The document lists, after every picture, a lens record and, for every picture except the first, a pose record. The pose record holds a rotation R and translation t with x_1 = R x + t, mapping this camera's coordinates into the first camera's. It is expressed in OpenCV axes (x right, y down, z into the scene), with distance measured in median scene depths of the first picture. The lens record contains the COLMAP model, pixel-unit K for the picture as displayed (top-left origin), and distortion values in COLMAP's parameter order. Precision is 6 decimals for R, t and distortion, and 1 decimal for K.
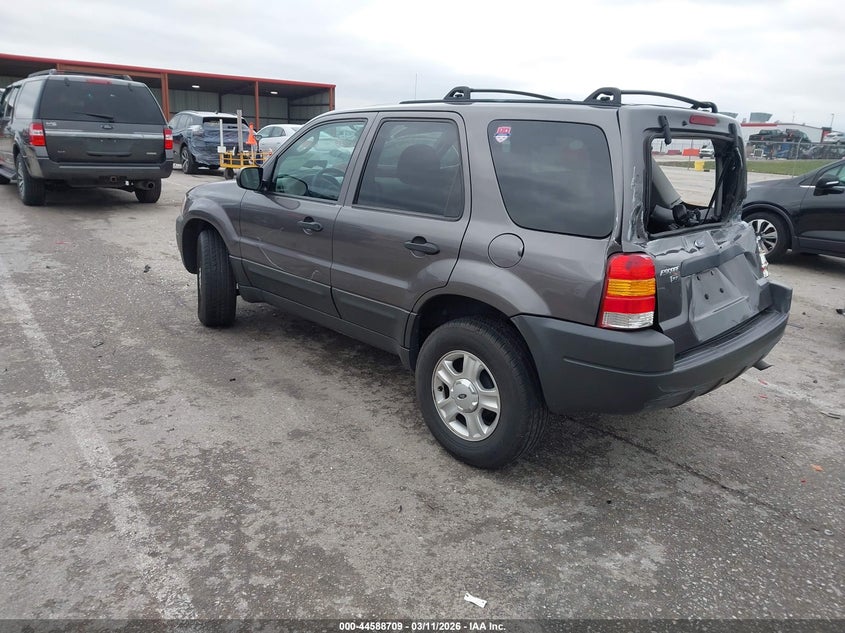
lens RADIAL K [[661.2, 0, 416.4], [0, 661.2, 321.4], [0, 0, 1]] dist [0.012106, 0.007017]
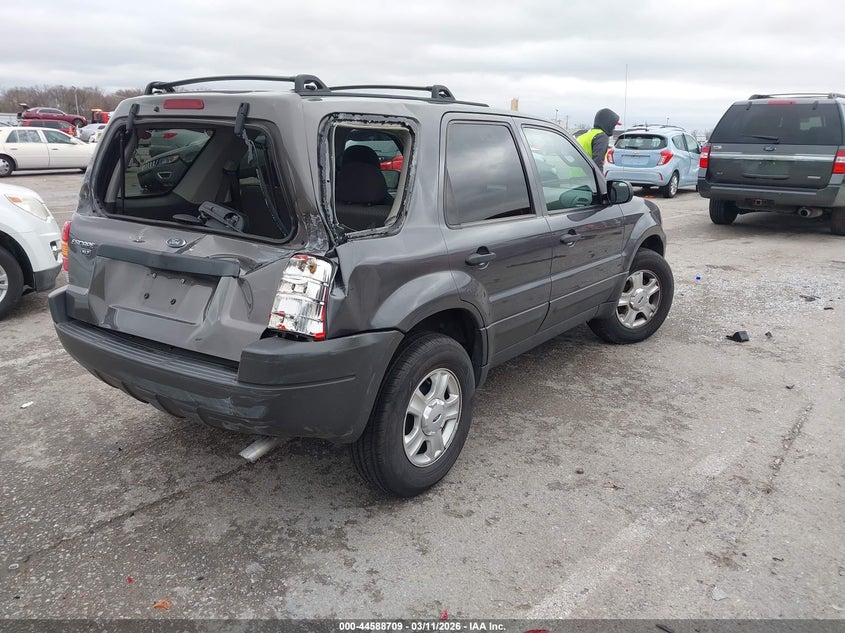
lens RADIAL K [[661.2, 0, 418.6], [0, 661.2, 320.3], [0, 0, 1]] dist [0.012106, 0.007017]
pose [[0.155539, 0.226055, -0.961617, 1.283972], [-0.277654, 0.944224, 0.177057, -0.252490], [0.948006, 0.239458, 0.209629, 1.087785]]
